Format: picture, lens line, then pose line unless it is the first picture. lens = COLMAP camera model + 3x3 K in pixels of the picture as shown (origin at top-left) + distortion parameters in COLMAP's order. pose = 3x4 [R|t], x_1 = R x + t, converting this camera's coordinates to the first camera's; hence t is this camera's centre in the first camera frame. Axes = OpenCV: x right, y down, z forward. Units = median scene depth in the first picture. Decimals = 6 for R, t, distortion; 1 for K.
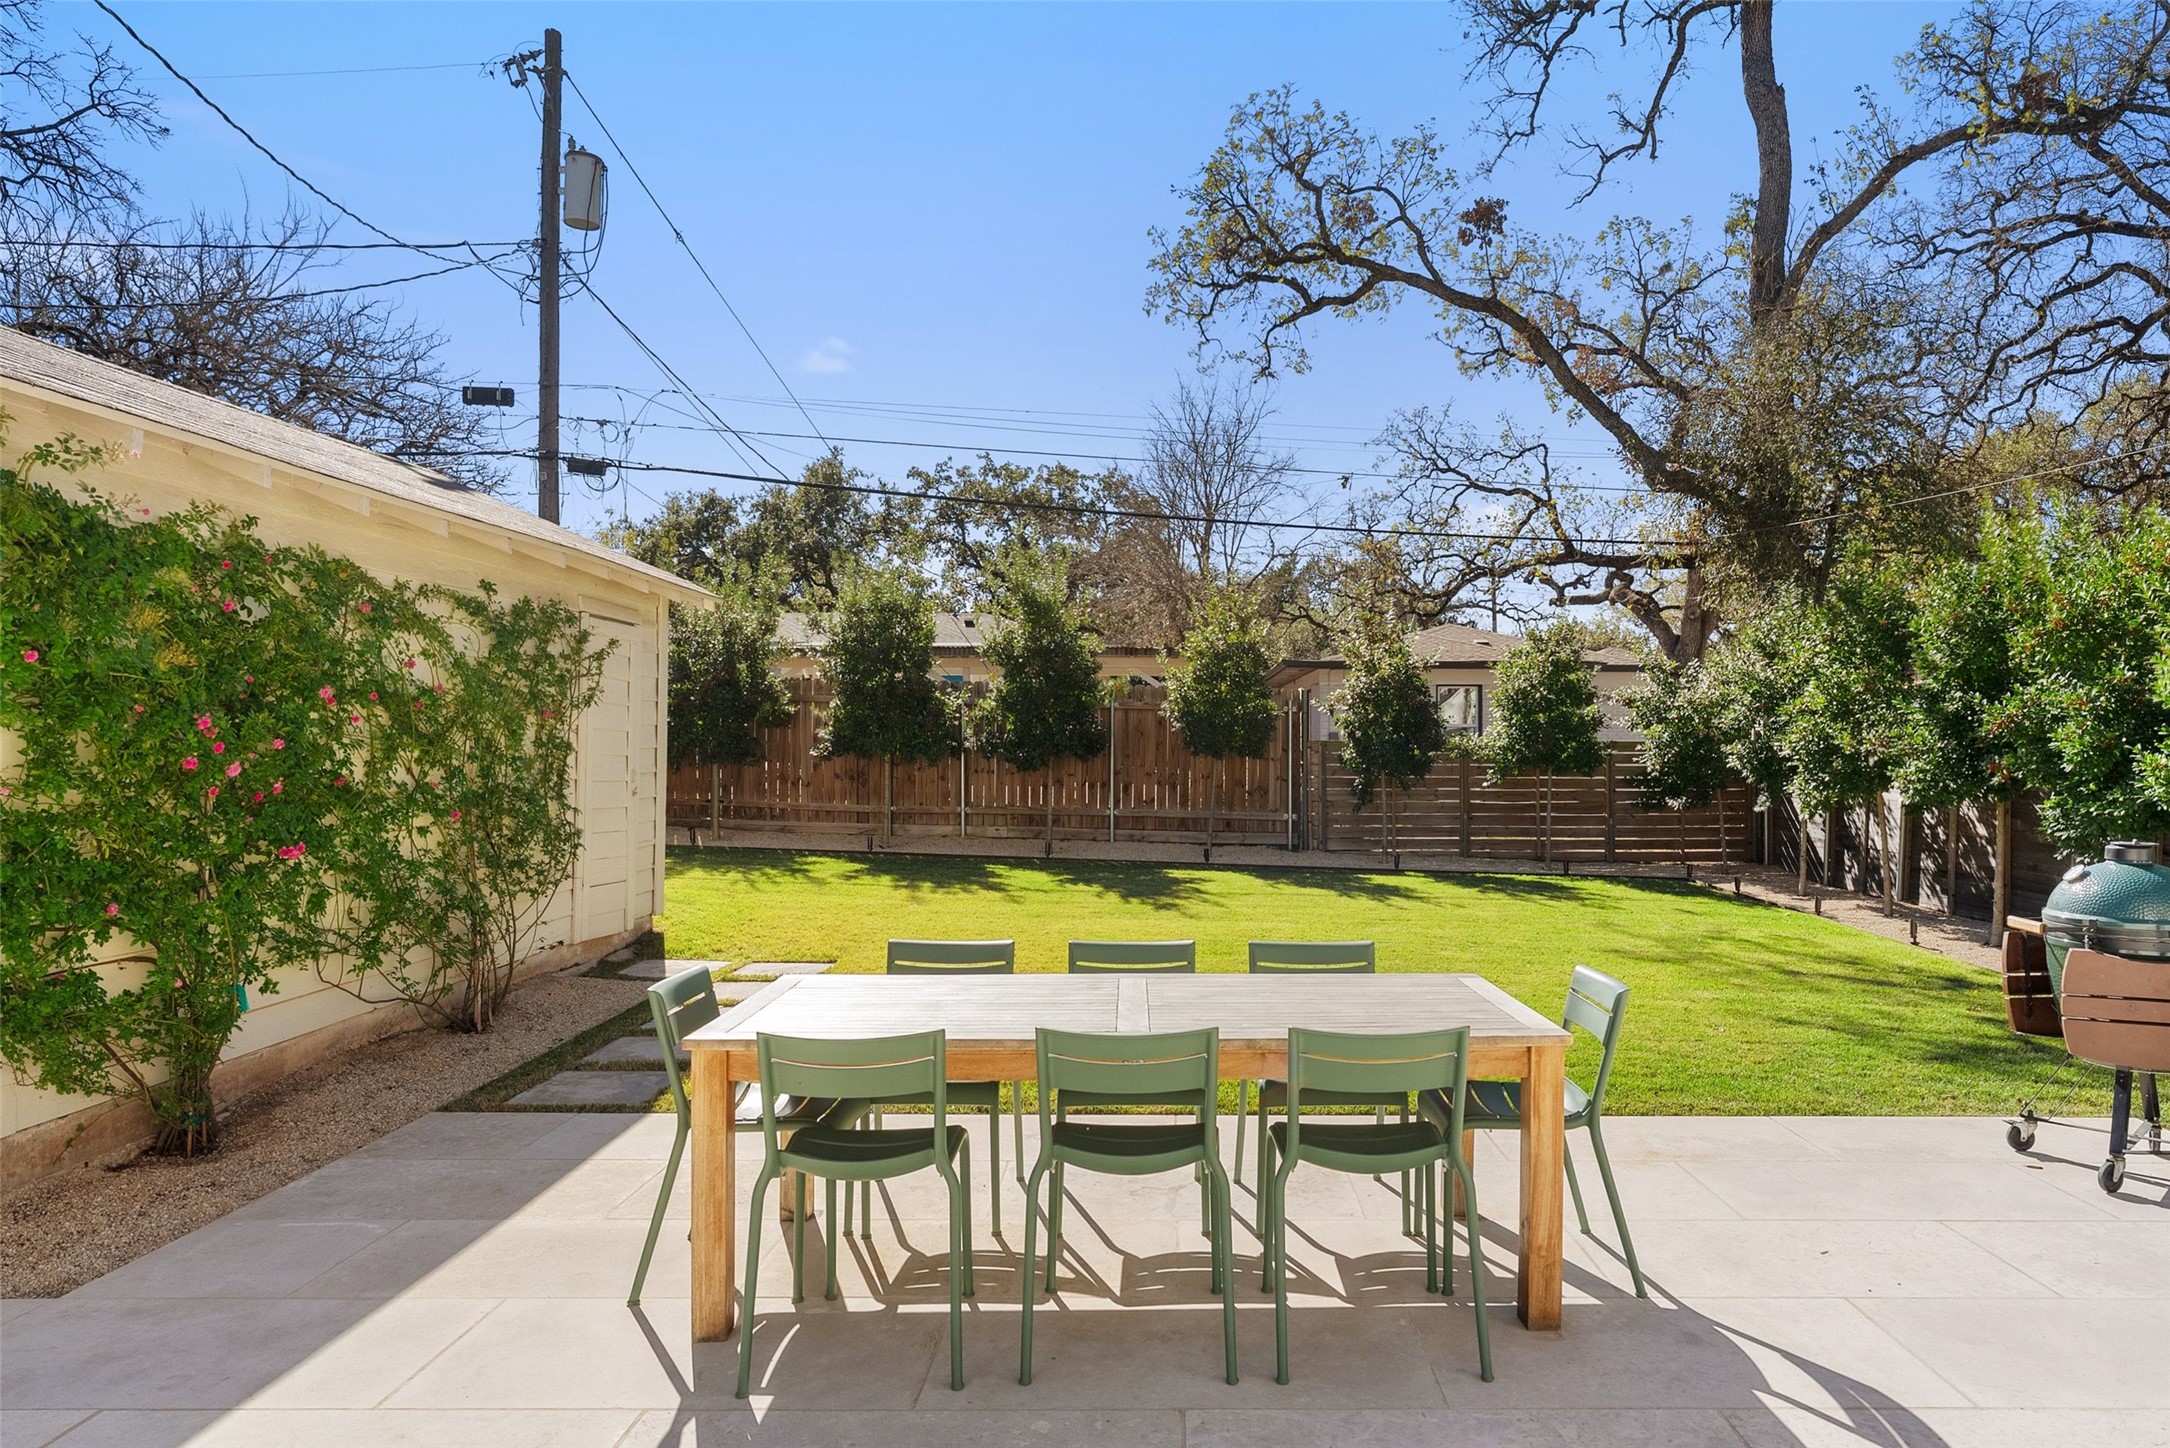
lens RADIAL K [[1338.8, 0, 1162.3], [0, 1338.8, 727.5], [0, 0, 1]] dist [0.005755, 0.001497]
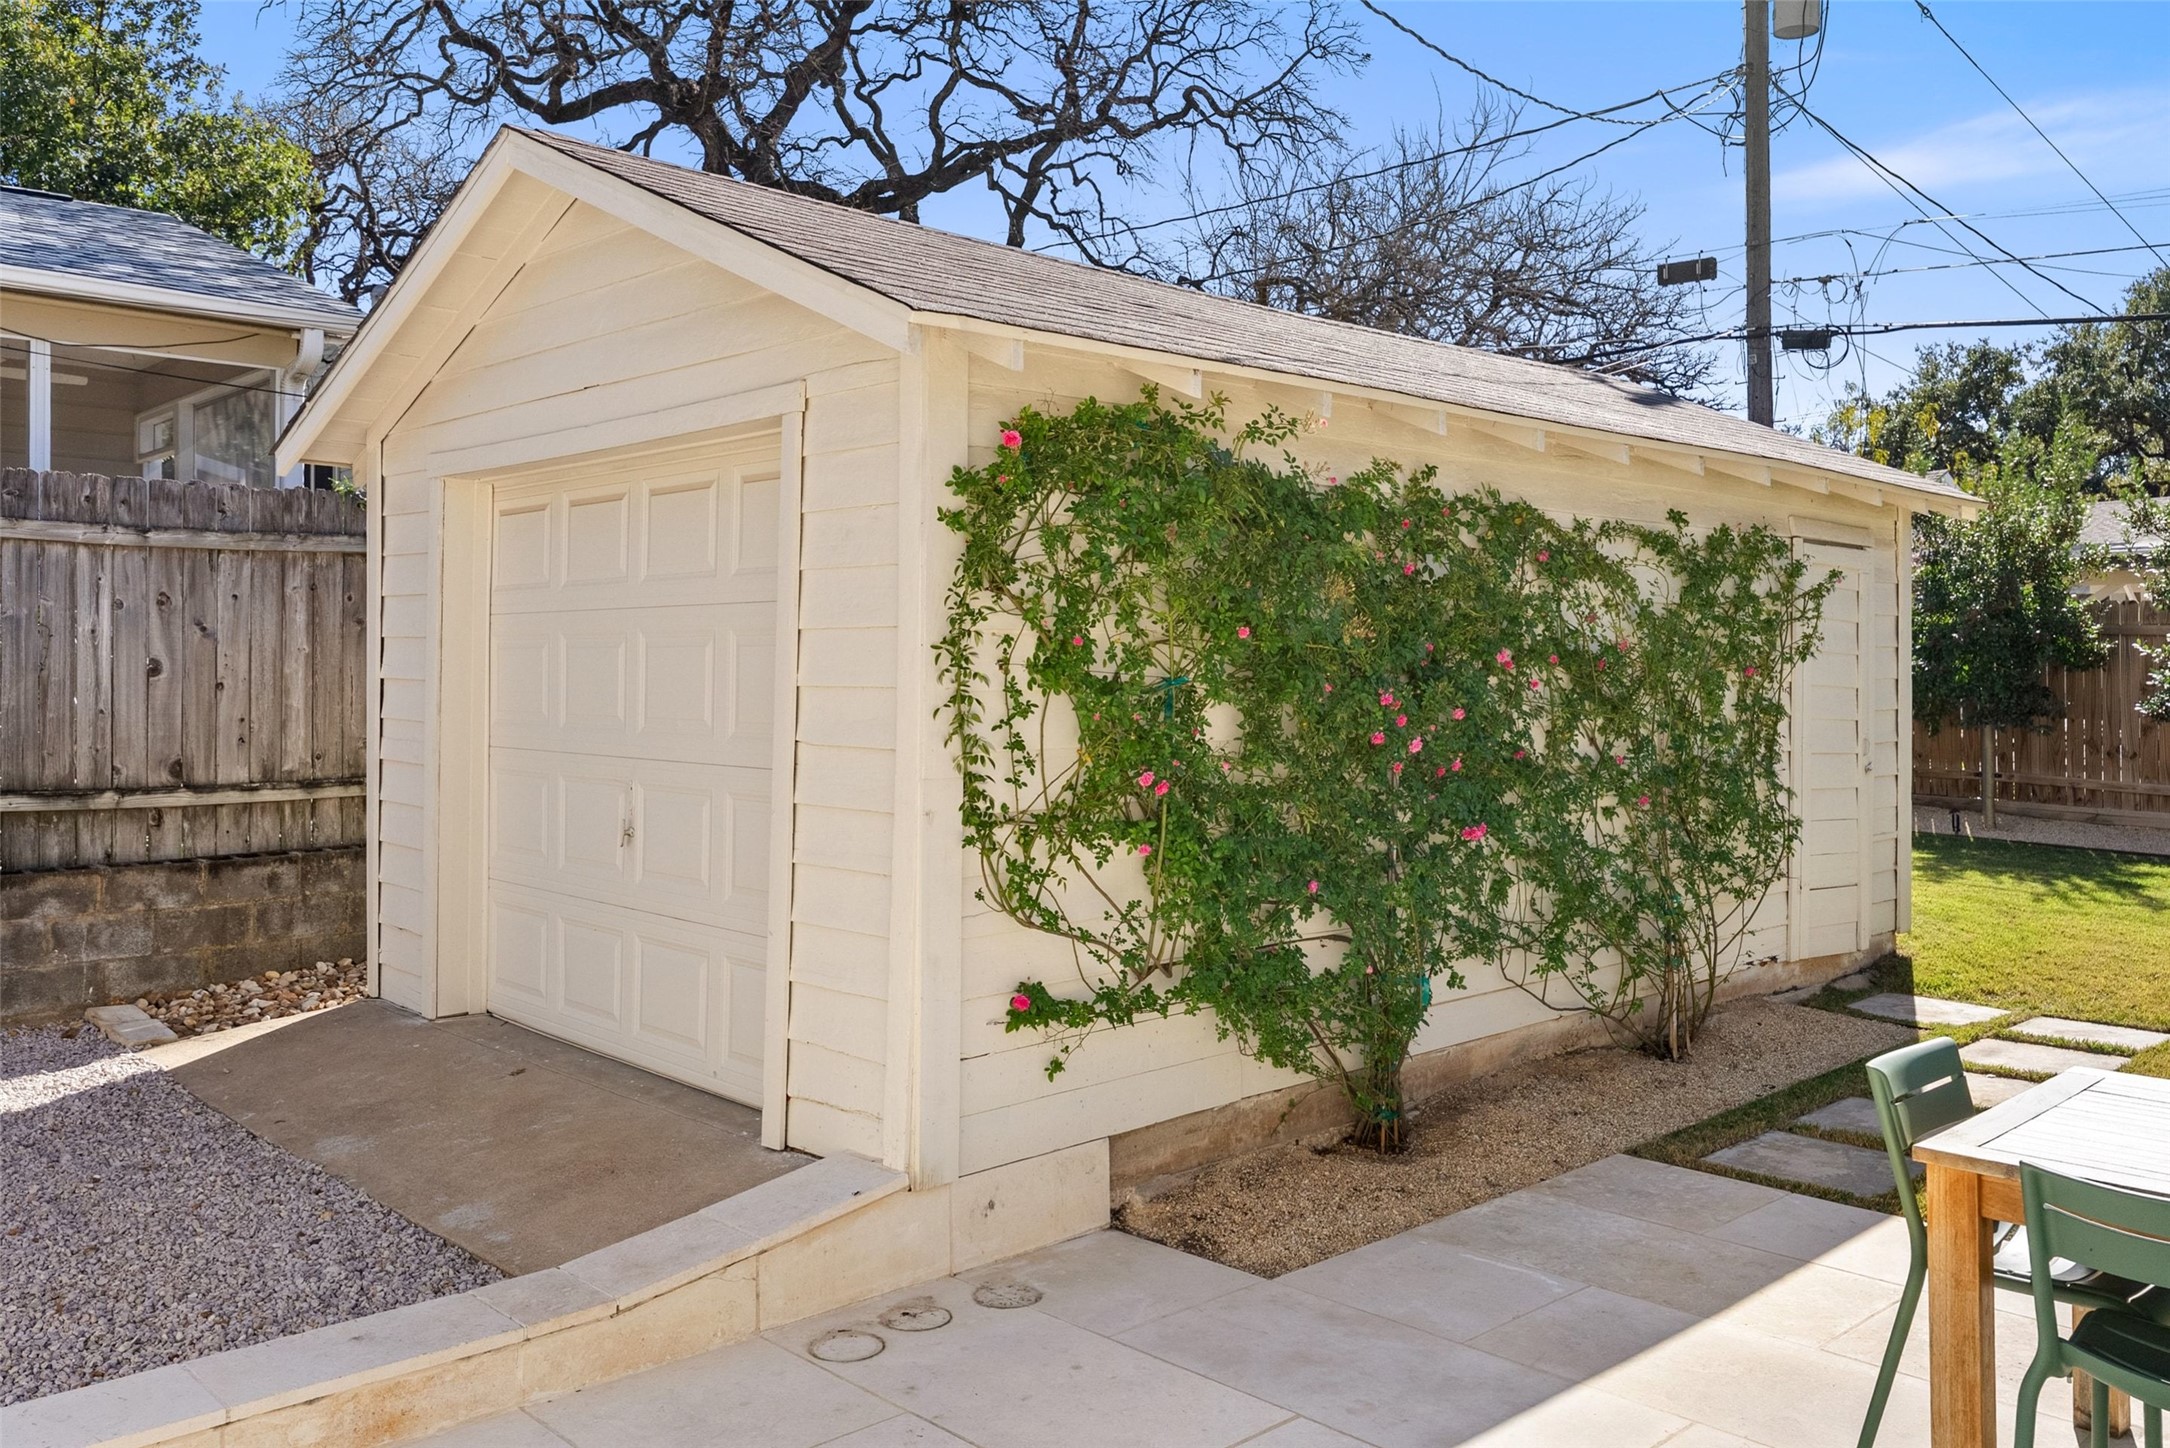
lens RADIAL K [[1719.8, 0, 1087.6], [0, 1719.8, 658.2], [0, 0, 1]] dist [0.005797, -0.001679]
pose [[0.691171, -0.012849, -0.722577, 0.006921], [0.010729, 0.999914, -0.007518, -0.015734], [0.722611, -0.002556, 0.691250, 0.013369]]
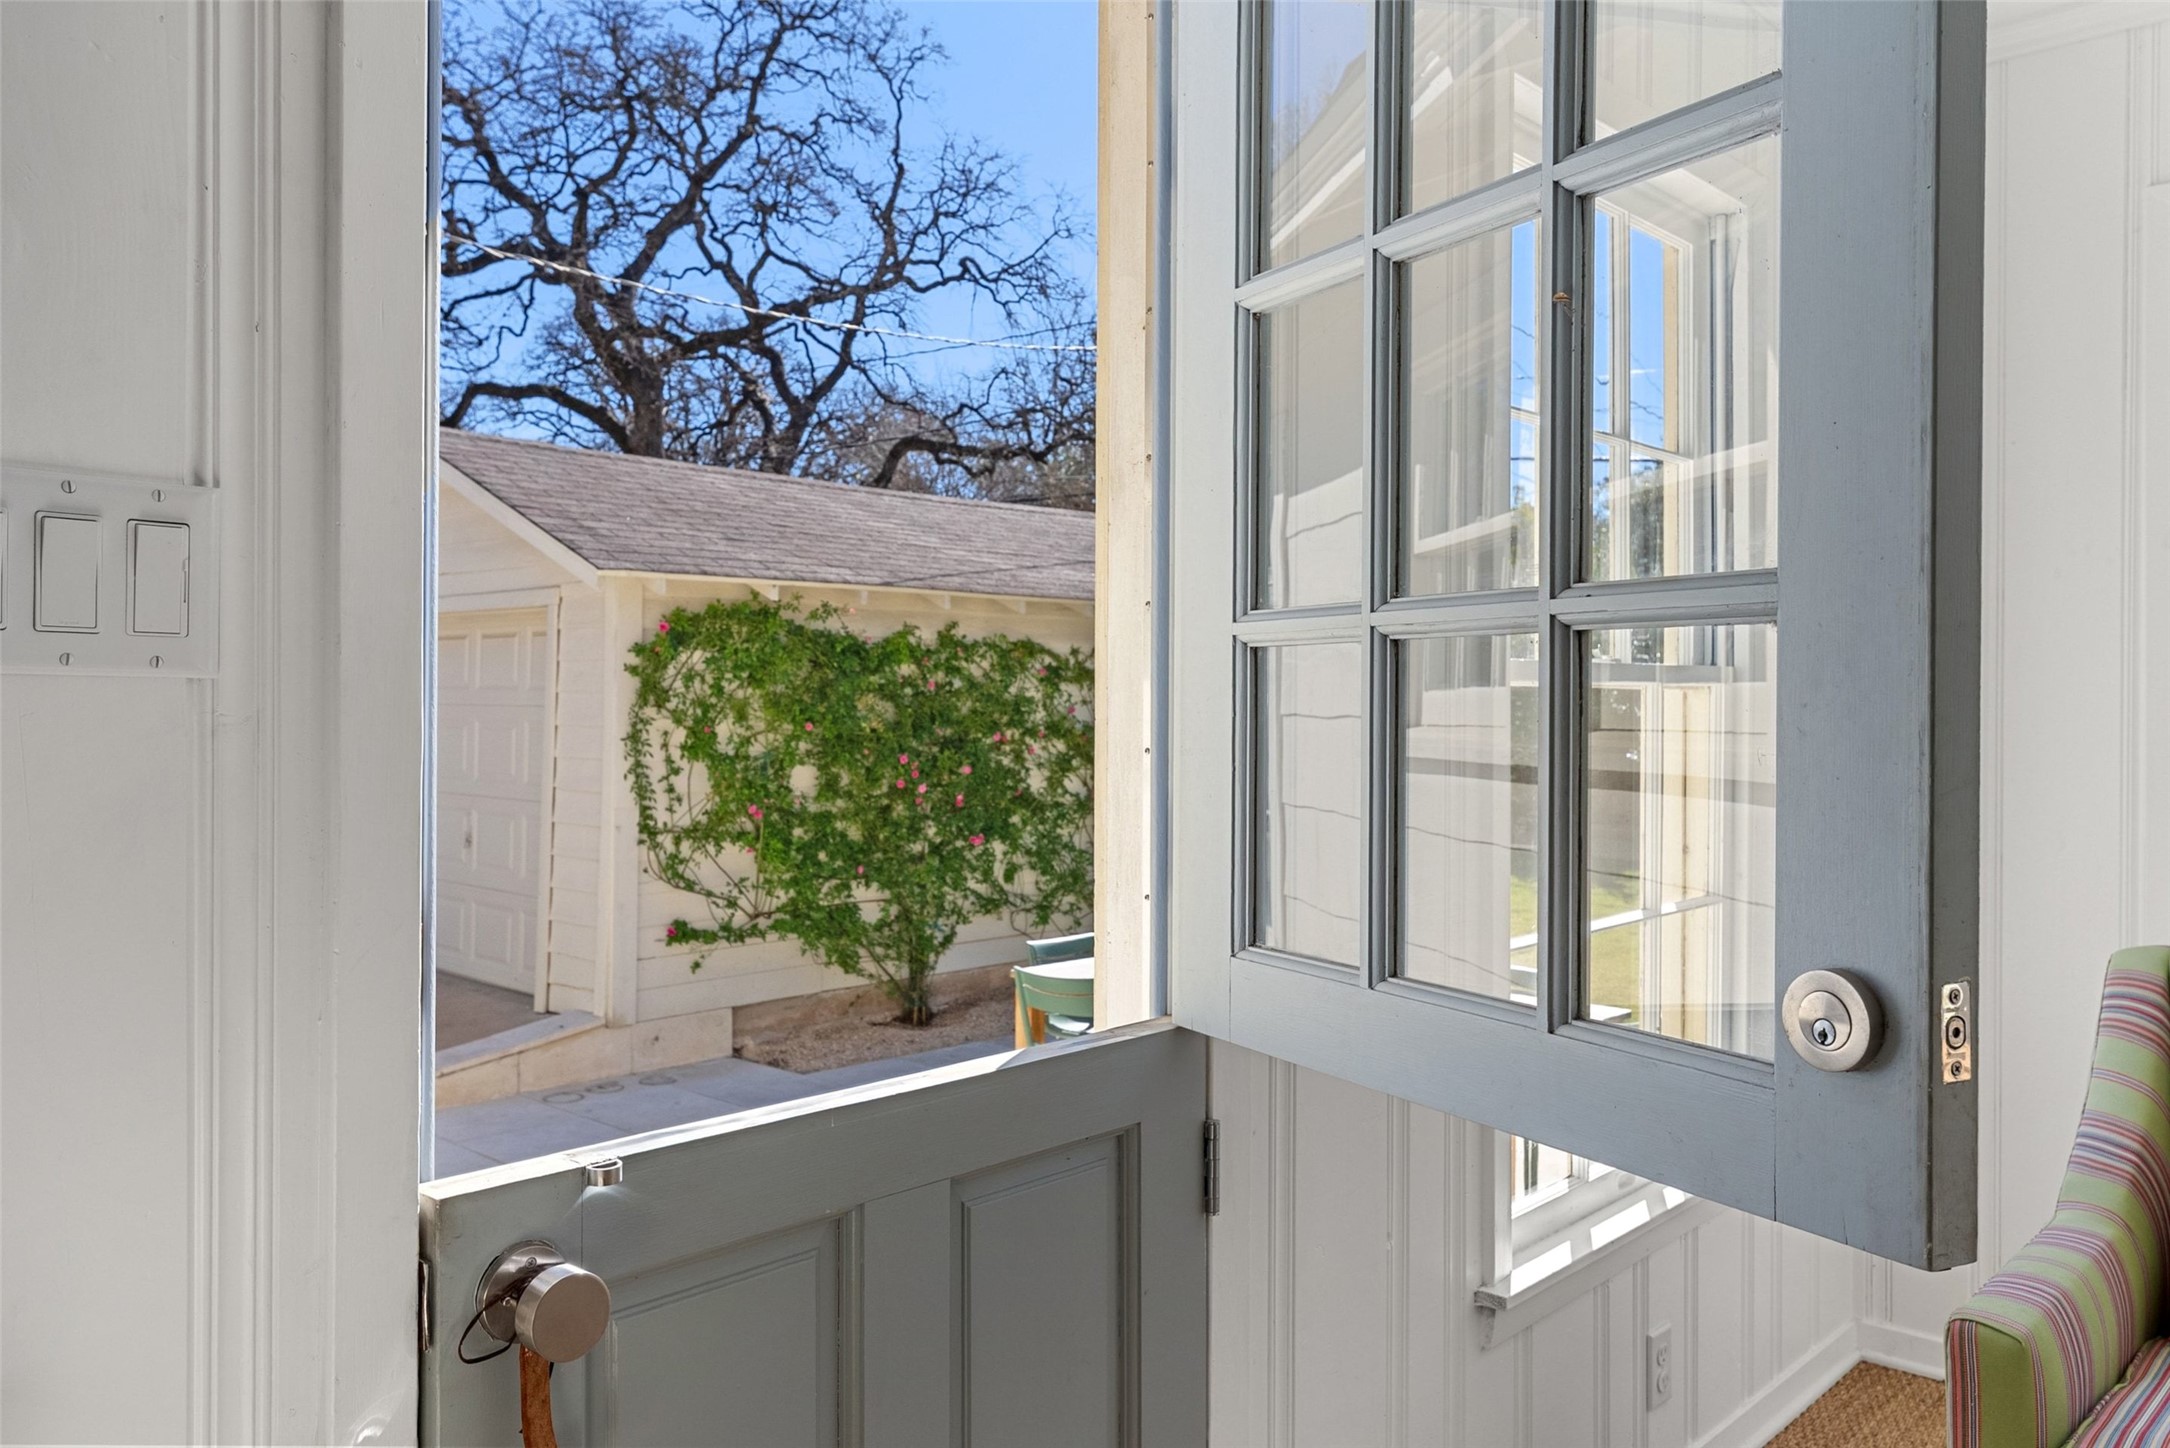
lens RADIAL K [[1638.3, 0, 1085.0], [0, 1638.3, 724.0], [0, 0, 1]] dist [0.003042, 0.001681]
pose [[0.729297, 0.006285, -0.684168, 0.587751], [0.005897, 0.999863, 0.015471, -0.055681], [0.684172, -0.015318, 0.729160, -0.222758]]
